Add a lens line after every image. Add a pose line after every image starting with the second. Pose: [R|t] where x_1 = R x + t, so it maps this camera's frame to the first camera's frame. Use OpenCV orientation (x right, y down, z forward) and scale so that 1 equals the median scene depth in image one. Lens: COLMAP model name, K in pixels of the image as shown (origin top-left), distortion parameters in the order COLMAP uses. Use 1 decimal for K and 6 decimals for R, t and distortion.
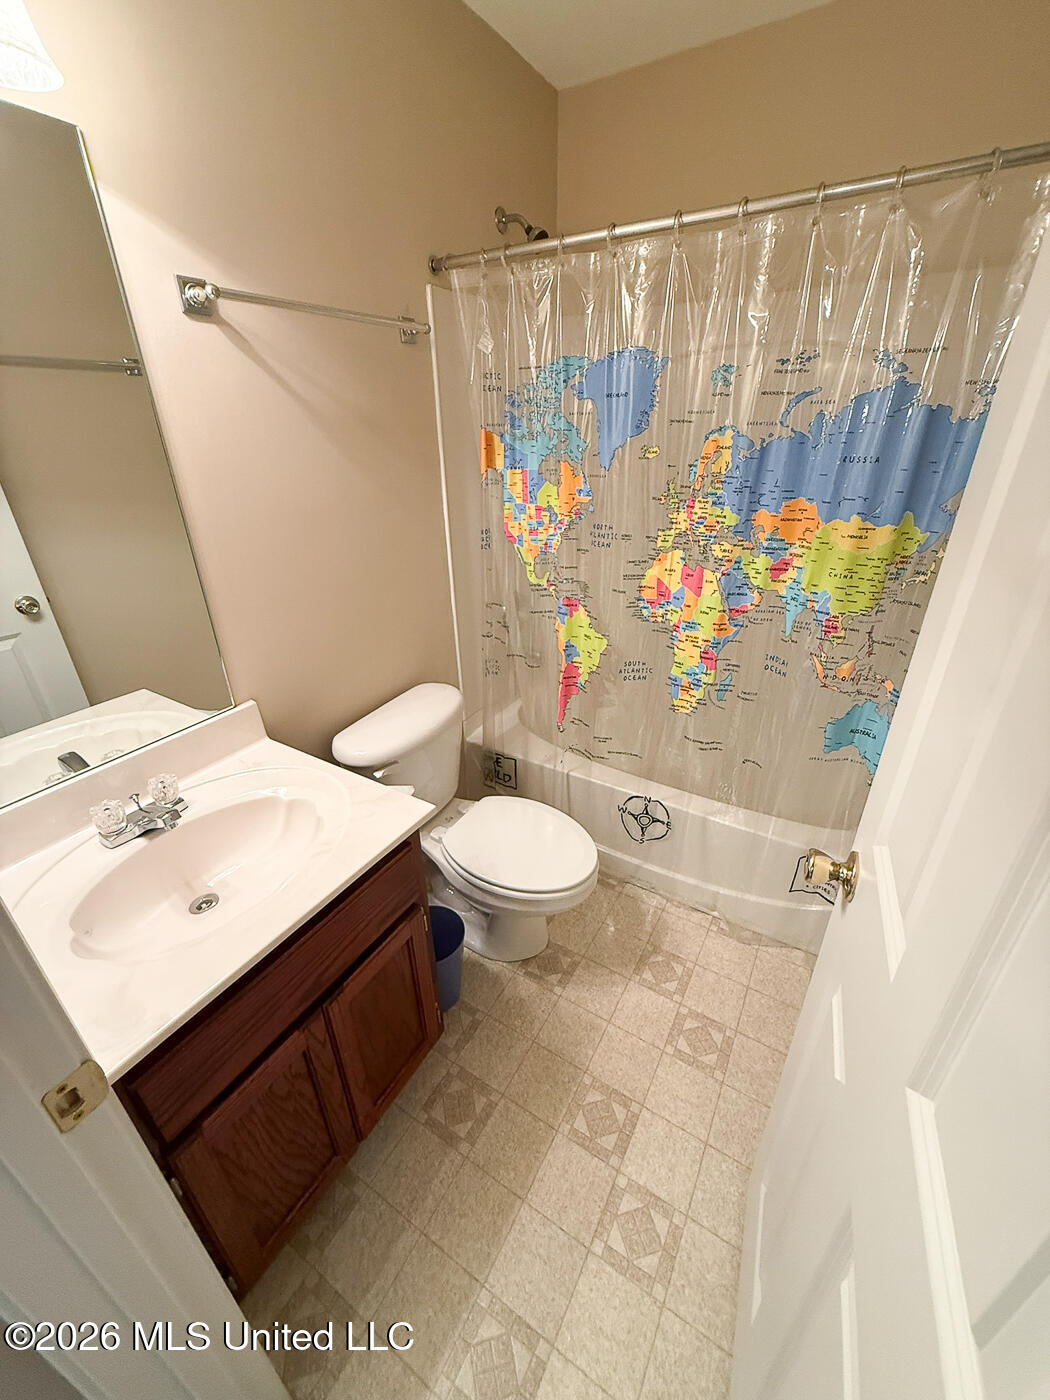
lens RADIAL K [[557.6, 0, 525.0], [0, 557.6, 700.0], [0, 0, 1]] dist [0.000522, -0.000344]
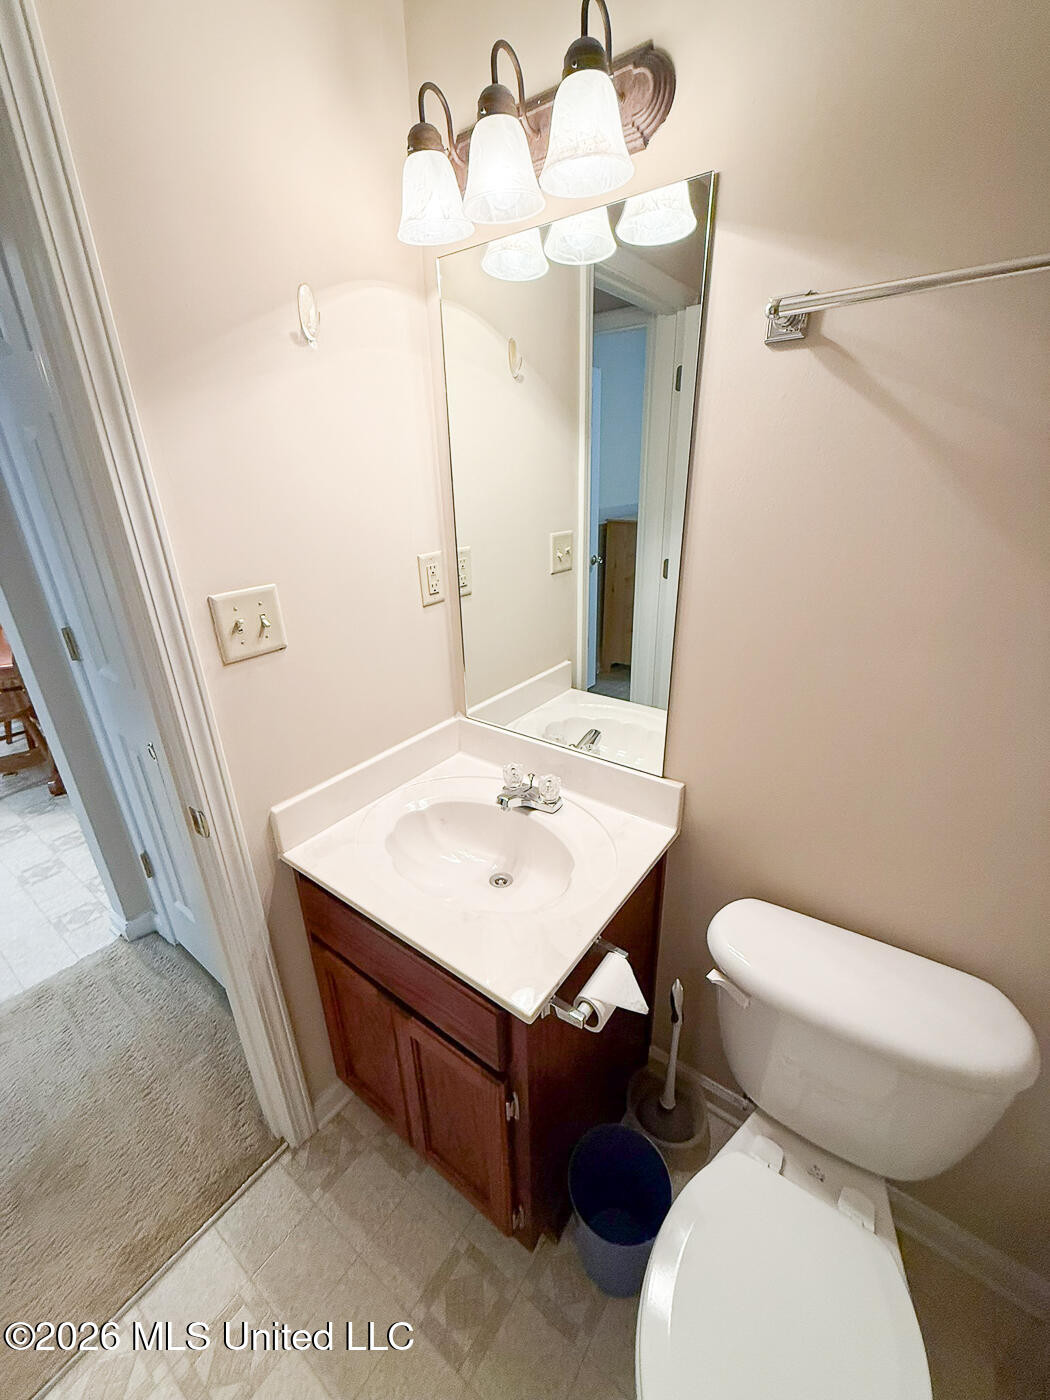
lens RADIAL K [[557.6, 0, 525.0], [0, 557.6, 700.0], [0, 0, 1]] dist [0.000522, -0.000344]
pose [[-0.090398, 0.385146, -0.918418, 0.332955], [-0.416948, 0.822846, 0.386106, -0.403761], [0.904424, 0.417836, 0.086202, 0.764186]]
